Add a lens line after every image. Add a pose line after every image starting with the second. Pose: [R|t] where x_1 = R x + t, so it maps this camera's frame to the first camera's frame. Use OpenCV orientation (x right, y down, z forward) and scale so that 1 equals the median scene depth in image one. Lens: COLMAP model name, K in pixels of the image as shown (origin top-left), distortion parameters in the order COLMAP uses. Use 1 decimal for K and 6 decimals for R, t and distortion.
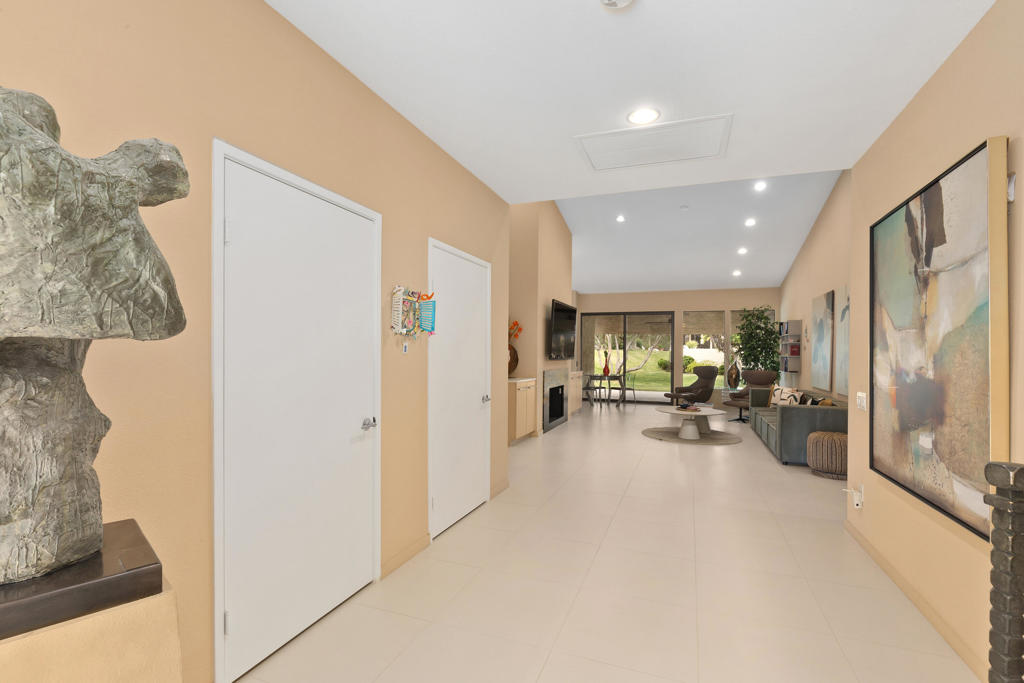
lens RADIAL K [[460.2, 0, 504.7], [0, 460.2, 349.9], [0, 0, 1]] dist [0.004628, -0.001814]
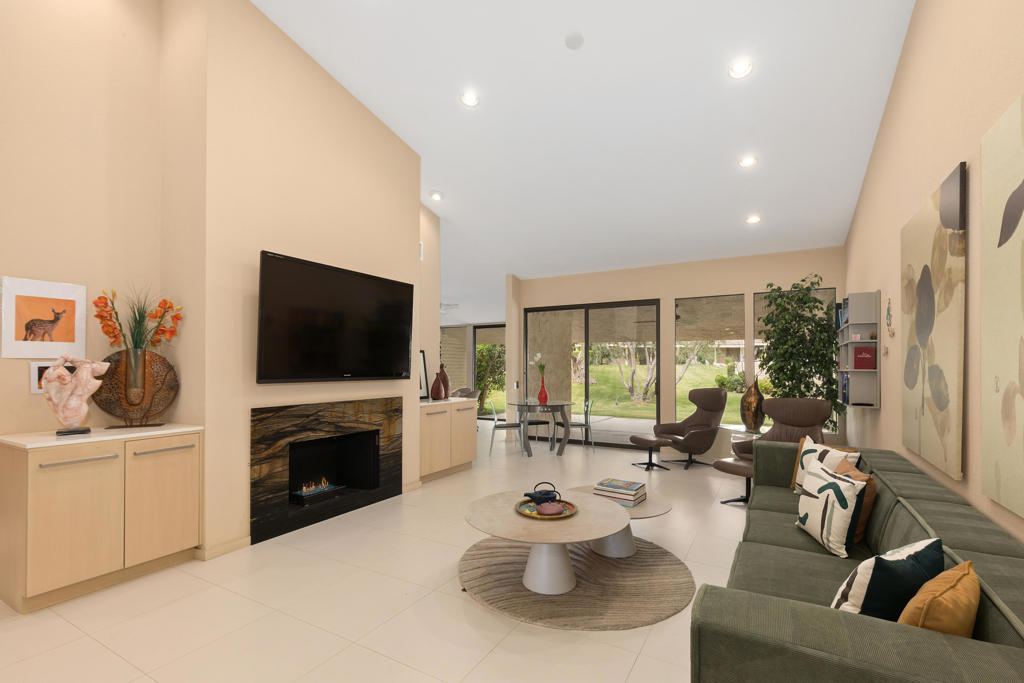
lens RADIAL K [[460.2, 0, 495.0], [0, 460.2, 362.0], [0, 0, 1]] dist [0.004628, -0.001814]
pose [[0.987056, -0.011352, -0.159972, 0.286675], [0.009609, 0.999886, -0.011669, 0.005907], [0.160086, 0.009981, 0.987053, 0.411934]]
